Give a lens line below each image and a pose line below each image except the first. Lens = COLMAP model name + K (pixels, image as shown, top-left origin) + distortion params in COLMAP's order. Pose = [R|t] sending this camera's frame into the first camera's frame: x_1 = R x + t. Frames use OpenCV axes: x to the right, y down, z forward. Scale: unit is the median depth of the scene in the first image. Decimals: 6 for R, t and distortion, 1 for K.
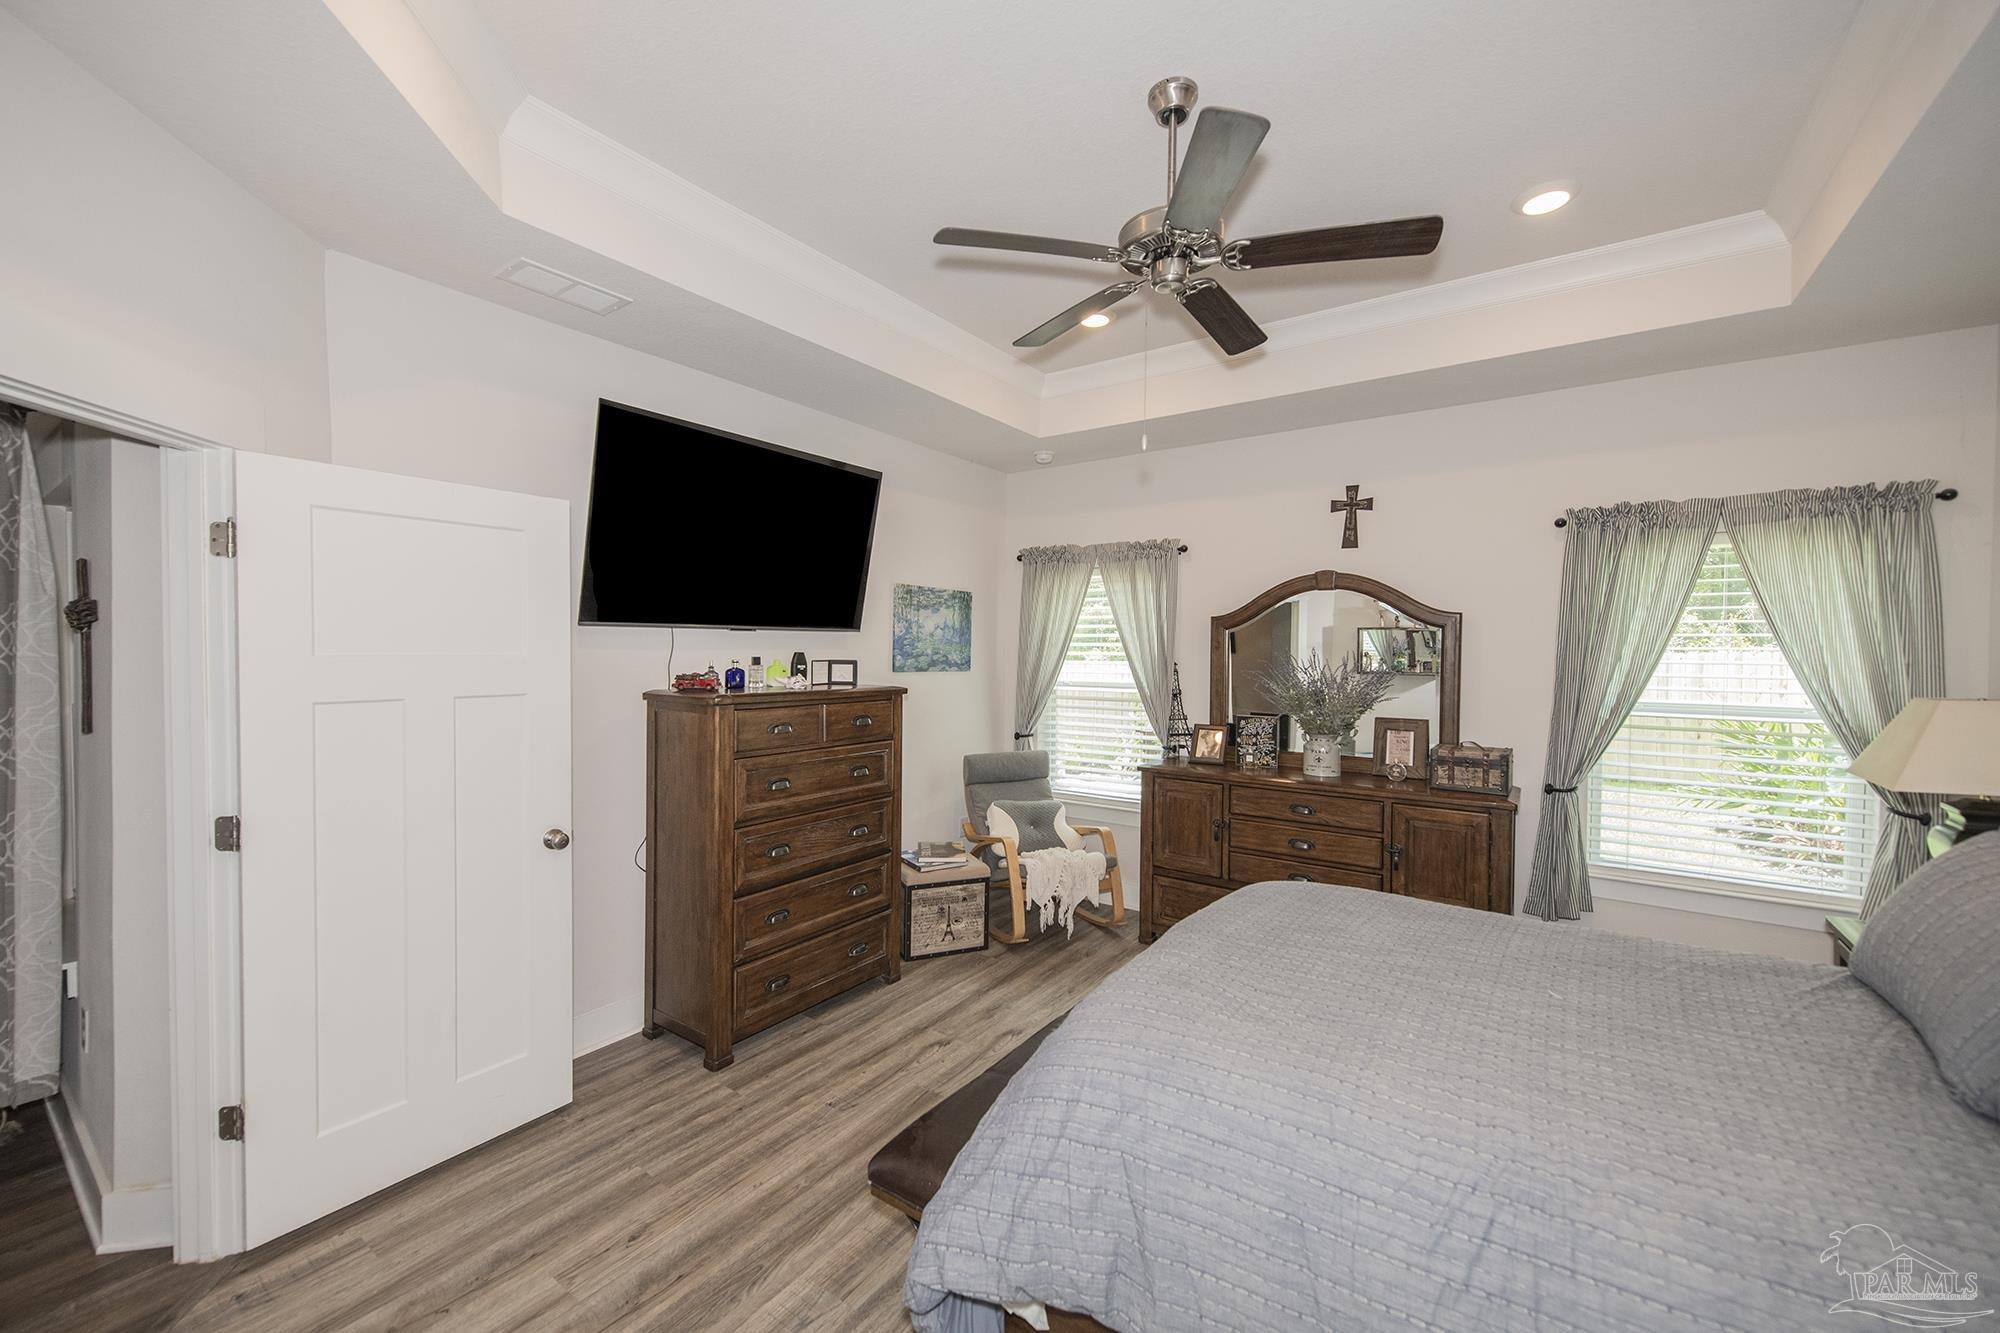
lens RADIAL K [[797.3, 0, 1002.1], [0, 797.3, 660.4], [0, 0, 1]] dist [0.016428, -0.000325]
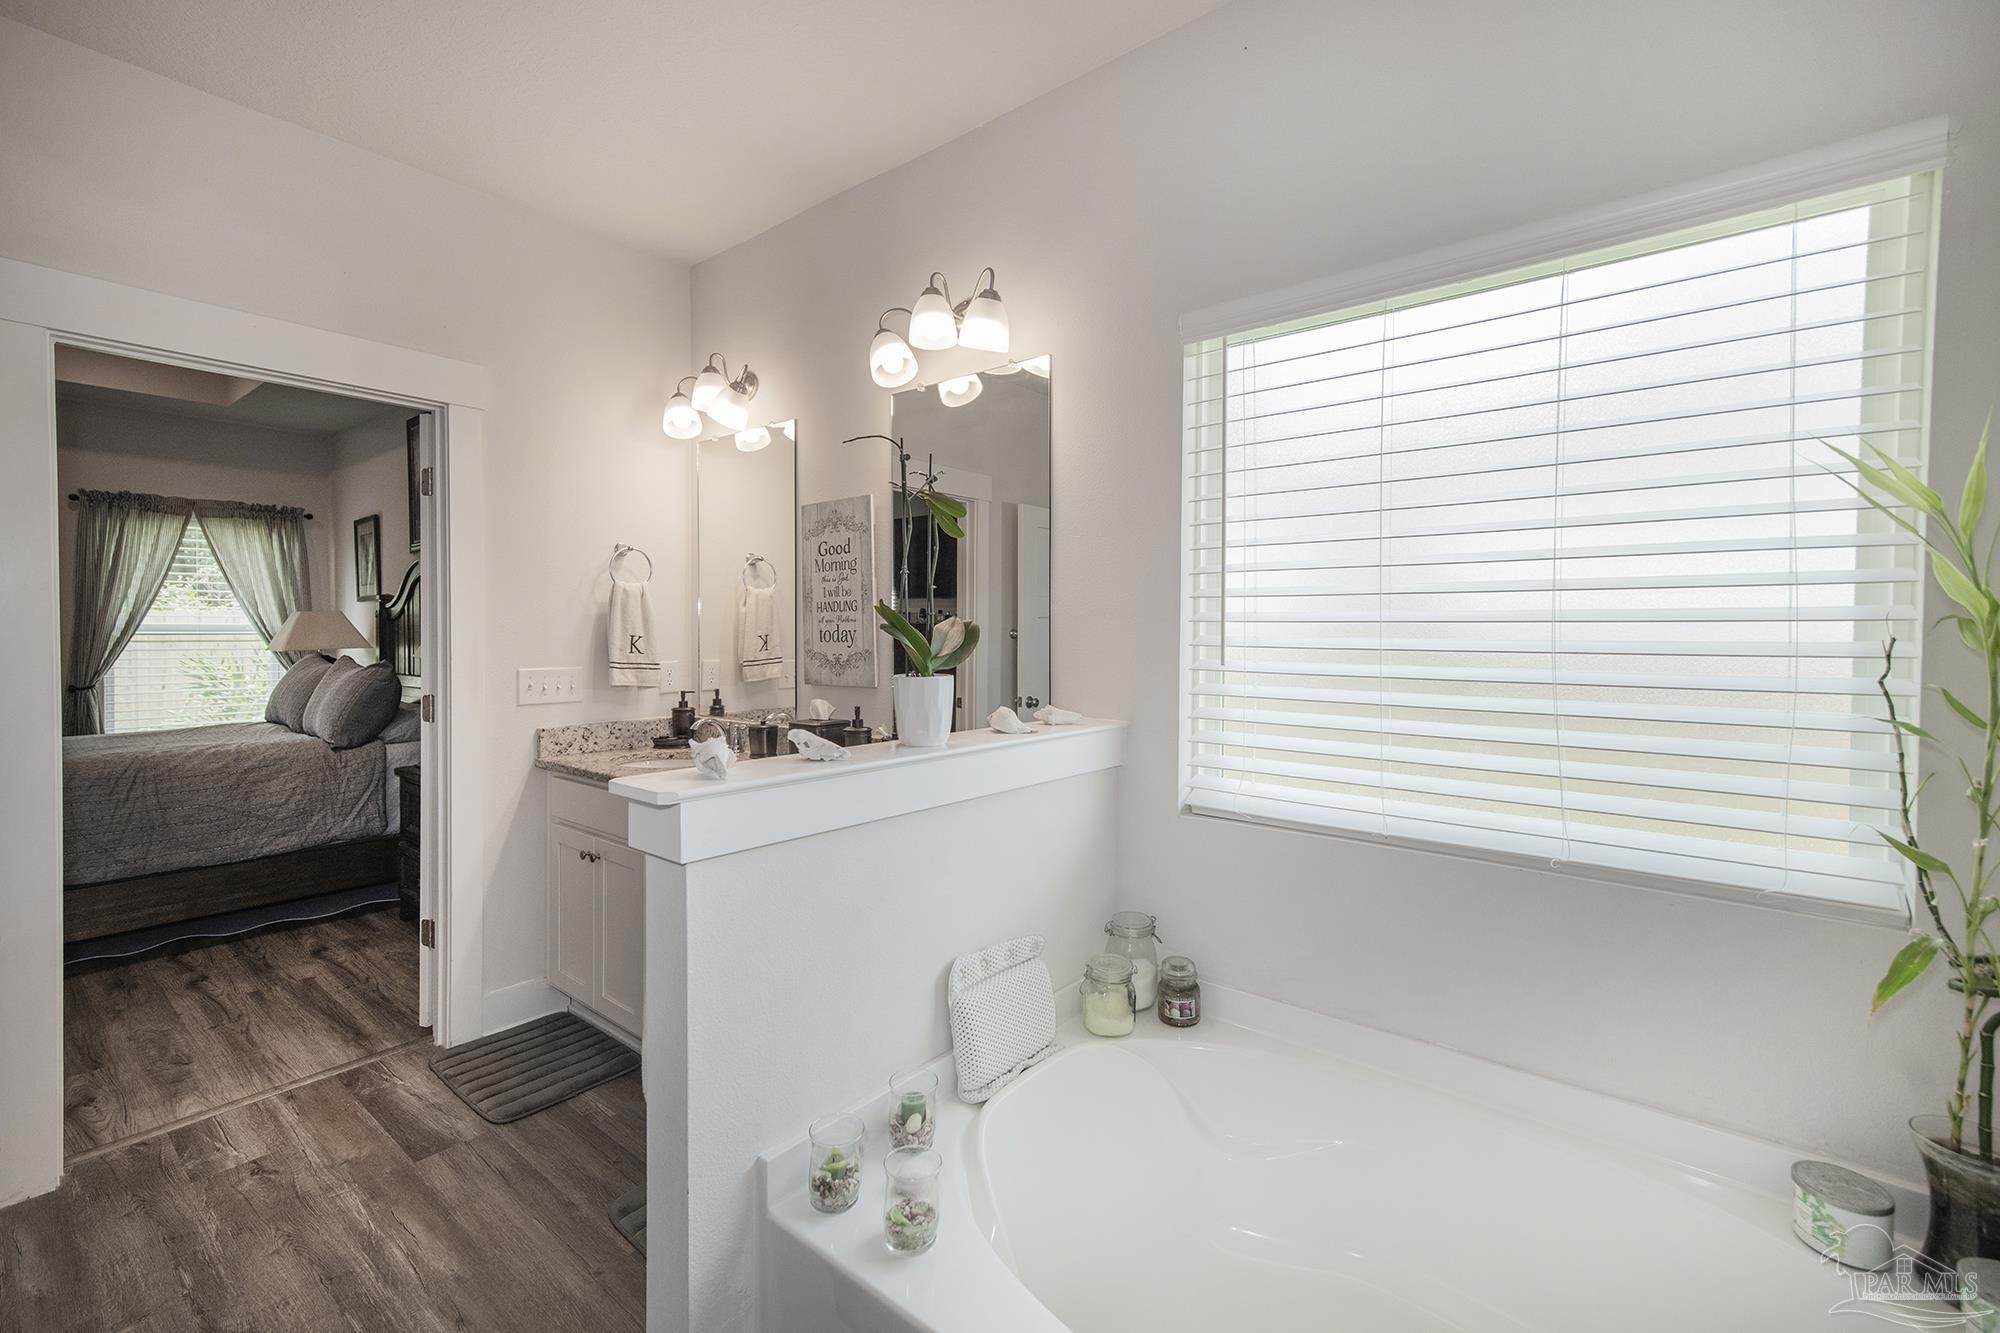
lens RADIAL K [[864.6, 0, 1030.5], [0, 864.6, 639.0], [0, 0, 1]] dist [0.015229, 0.000108]
pose [[0.097741, -0.020930, 0.994992, -0.457592], [0.016630, 0.999674, 0.019394, 0.049000], [-0.995073, 0.014651, 0.098057, -0.546505]]
